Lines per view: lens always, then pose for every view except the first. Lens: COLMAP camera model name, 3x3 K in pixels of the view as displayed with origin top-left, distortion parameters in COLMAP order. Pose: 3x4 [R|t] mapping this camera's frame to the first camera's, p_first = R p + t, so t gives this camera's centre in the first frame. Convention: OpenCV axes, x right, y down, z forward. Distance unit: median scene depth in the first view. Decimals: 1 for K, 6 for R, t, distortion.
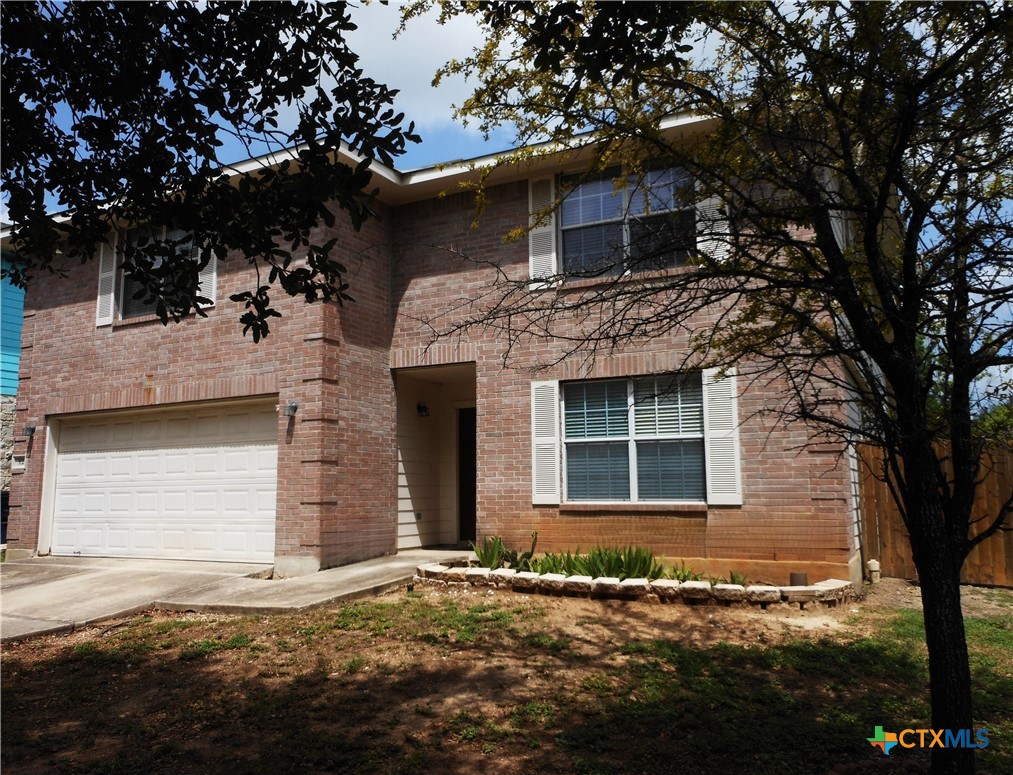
lens RADIAL K [[875.6, 0, 506.7], [0, 875.6, 388.9], [0, 0, 1]] dist [0.011906, 0.003869]
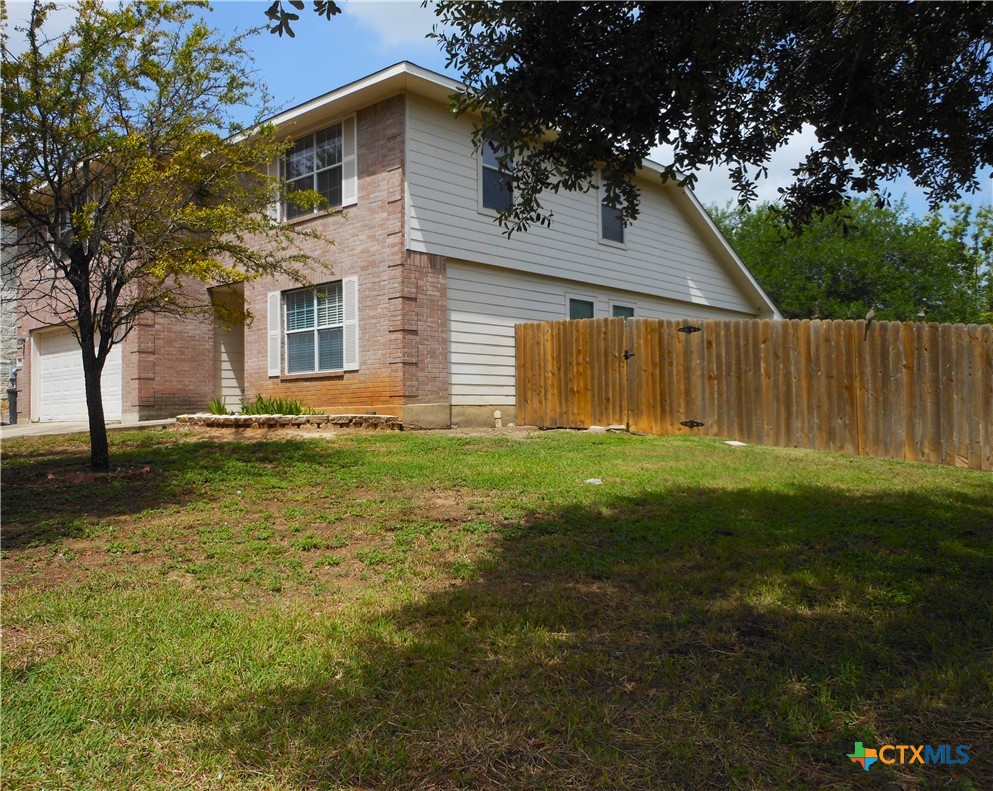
lens RADIAL K [[884.7, 0, 494.0], [0, 884.7, 396.5], [0, 0, 1]] dist [-0.059631, 0.000532]
pose [[0.973737, -0.017205, -0.227026, 0.718305], [0.040718, 0.994225, 0.099296, 0.032885], [0.224006, -0.105932, 0.968813, -0.344157]]
